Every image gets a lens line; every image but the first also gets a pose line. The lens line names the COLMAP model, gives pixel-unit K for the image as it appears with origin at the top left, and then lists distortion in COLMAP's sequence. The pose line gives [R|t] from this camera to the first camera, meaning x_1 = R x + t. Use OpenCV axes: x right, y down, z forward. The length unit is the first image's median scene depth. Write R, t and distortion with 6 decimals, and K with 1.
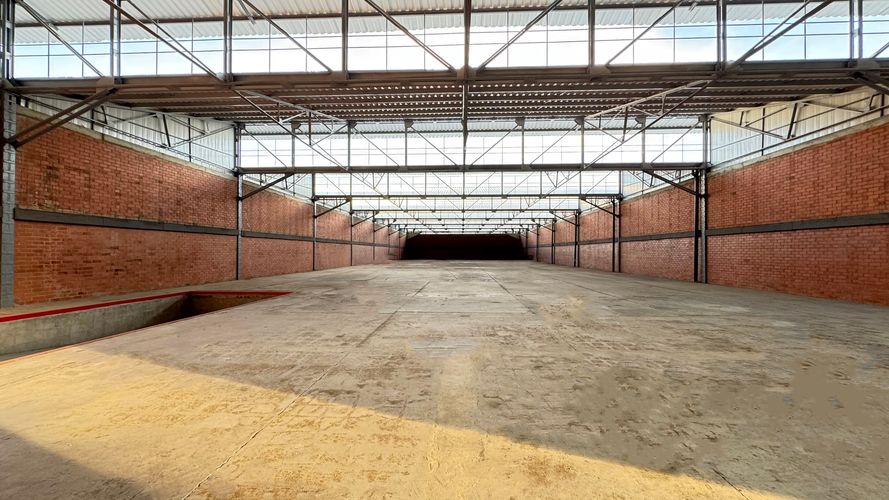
lens RADIAL K [[345.9, 0, 448.8], [0, 345.9, 247.3], [0, 0, 1]] dist [-0.011114, 0.000123]
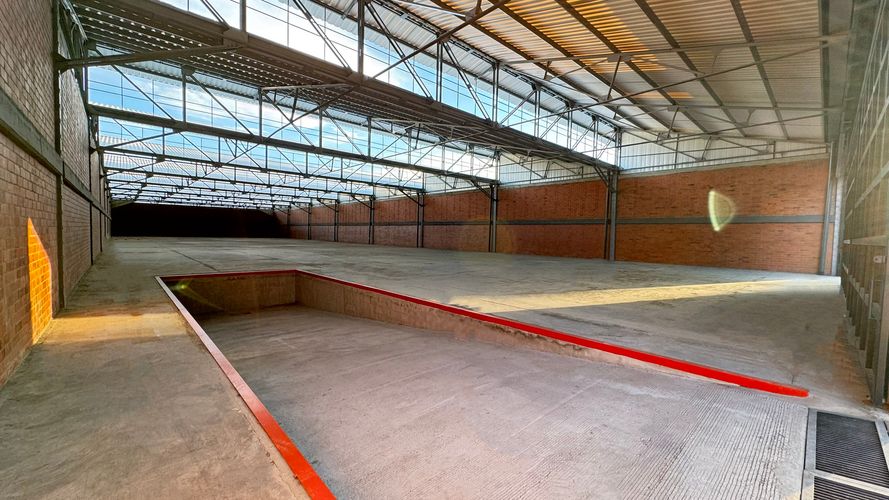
lens RADIAL K [[353.7, 0, 444.5], [0, 353.7, 250.0], [0, 0, 1]] dist [-0.001728, 0.000007]
pose [[0.695304, -0.021395, 0.718397, -0.426112], [-0.028537, 0.997947, 0.057339, -0.000290], [-0.718149, -0.060369, 0.693266, -0.016426]]
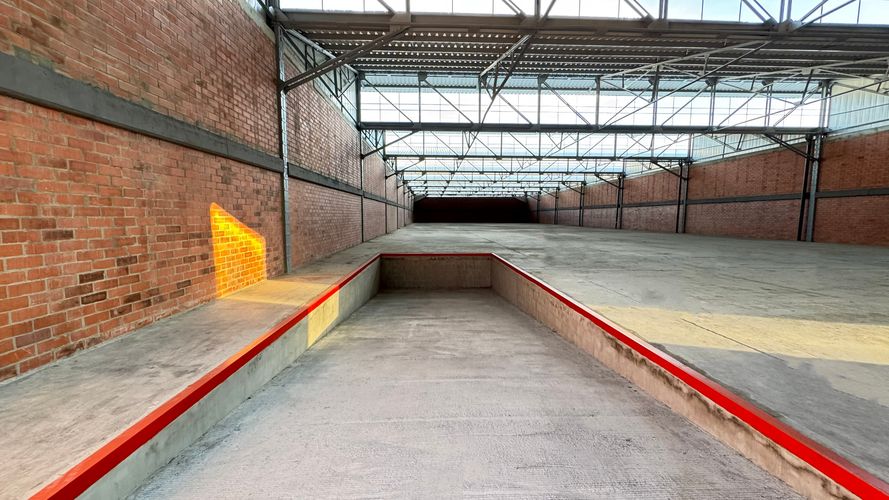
lens RADIAL K [[353.7, 0, 444.5], [0, 353.7, 250.0], [0, 0, 1]] dist [-0.001728, 0.000007]
pose [[0.995306, -0.011521, 0.096095, -0.325808], [0.001036, 0.994101, 0.108457, 0.004677], [-0.096777, -0.107848, 0.989446, 0.003128]]
